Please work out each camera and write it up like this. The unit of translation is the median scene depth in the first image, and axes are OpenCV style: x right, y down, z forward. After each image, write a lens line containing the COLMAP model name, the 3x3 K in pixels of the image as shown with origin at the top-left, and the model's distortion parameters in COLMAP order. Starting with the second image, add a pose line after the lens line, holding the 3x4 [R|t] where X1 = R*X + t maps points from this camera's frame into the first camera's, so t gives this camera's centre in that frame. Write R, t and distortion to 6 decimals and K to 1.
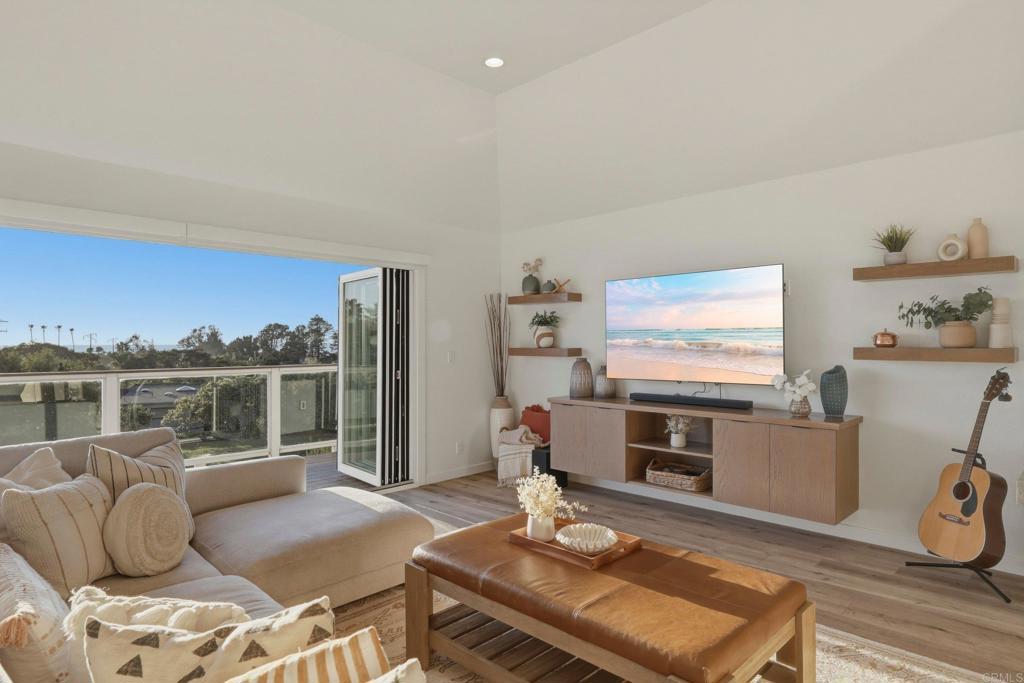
lens RADIAL K [[588.1, 0, 512.0], [0, 588.1, 341.5], [0, 0, 1]] dist [0.005429, 0.001029]
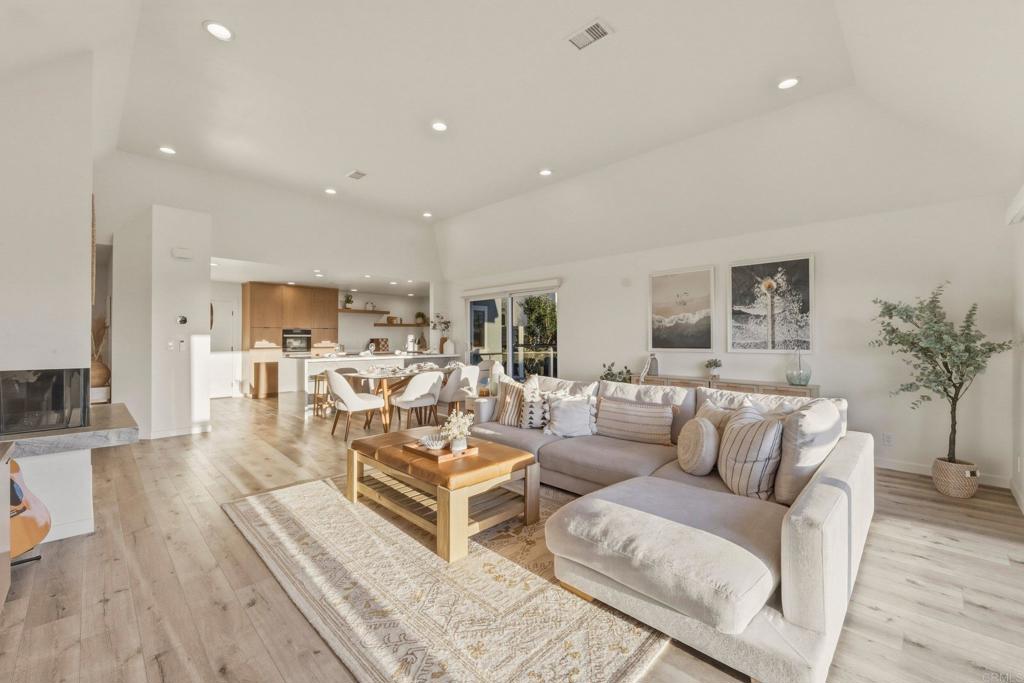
lens RADIAL K [[416.7, 0, 512.0], [0, 416.7, 341.5], [0, 0, 1]] dist [0.000608, 0.000043]
pose [[-0.999926, 0.005456, -0.010835, -0.049032], [0.005418, 0.999979, 0.003540, 0.010930], [0.010854, 0.003482, -0.999935, 1.120054]]
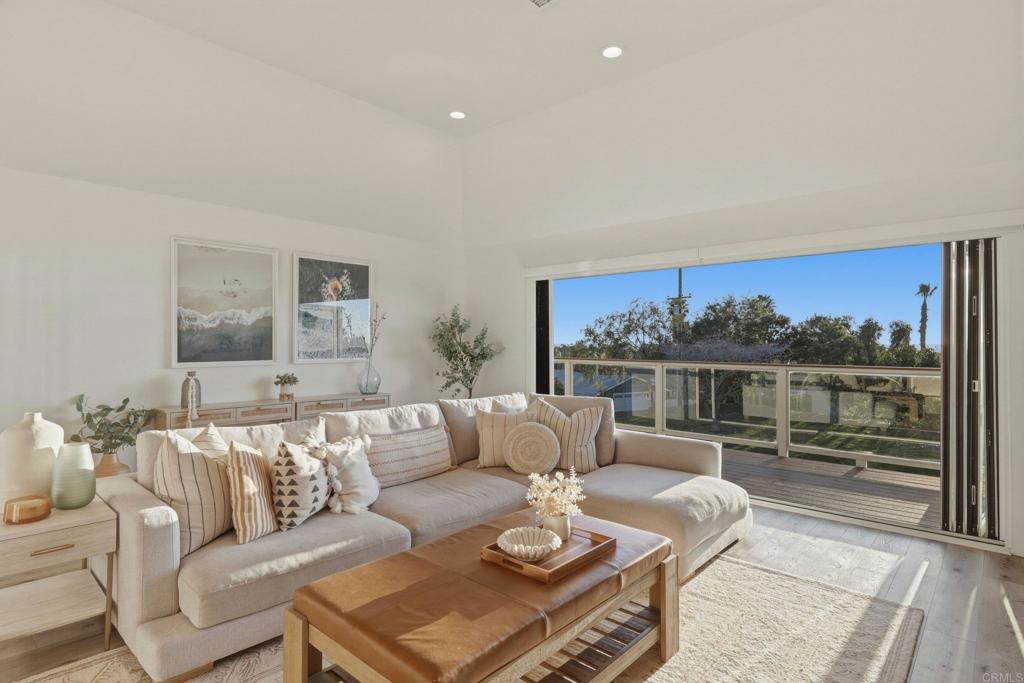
lens RADIAL K [[536.3, 0, 515.1], [0, 536.3, 338.0], [0, 0, 1]] dist [0.002838, 0.000174]
pose [[0.050978, -0.006933, -0.998676, 0.491718], [0.002001, 0.999975, -0.006840, 0.001555], [0.998698, -0.001650, 0.050991, 0.455324]]
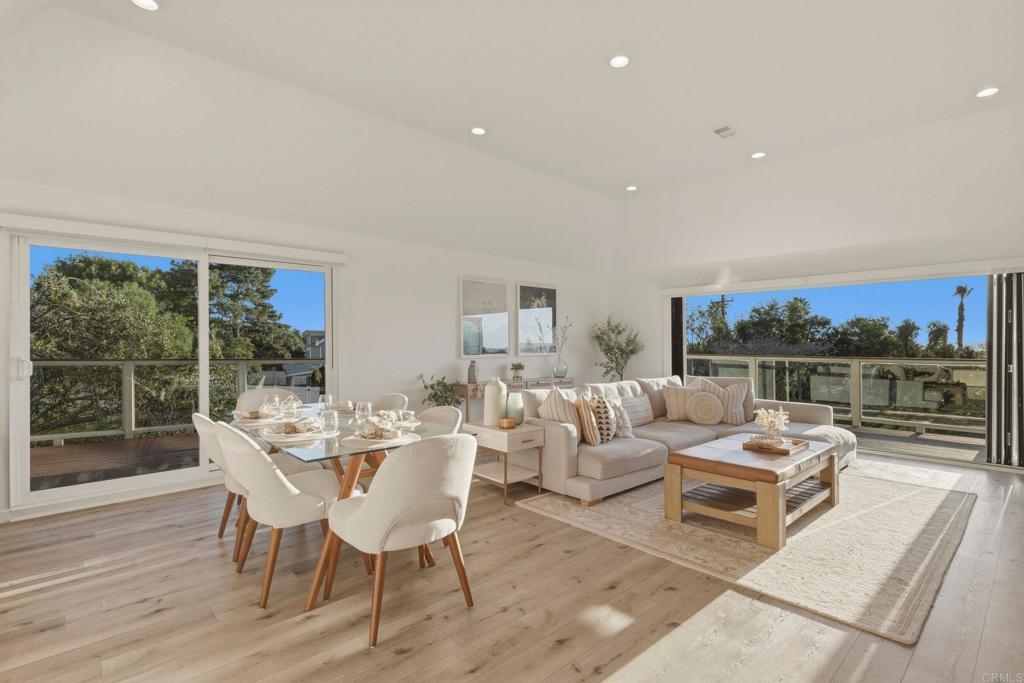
lens RADIAL K [[488.2, 0, 512.0], [0, 488.2, 341.5], [0, 0, 1]] dist [0.000400, -0.000111]
pose [[-0.040694, -0.001220, -0.999171, 0.866507], [0.005357, 0.999985, -0.001440, 0.001903], [0.999157, -0.005411, -0.040686, 0.108327]]
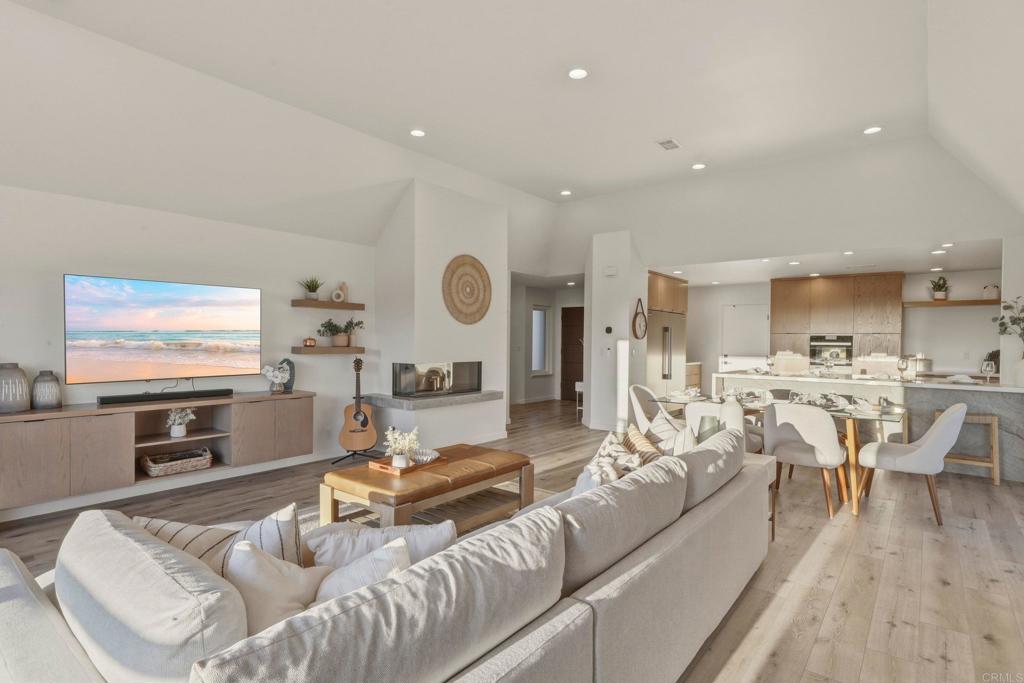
lens RADIAL K [[518.4, 0, 512.0], [0, 518.4, 341.5], [0, 0, 1]] dist [0.015765, -0.000146]
pose [[-0.114725, -0.002034, 0.993395, -0.718219], [-0.012894, 0.999917, 0.000558, -0.010607], [-0.993314, -0.012745, -0.114742, 0.443824]]
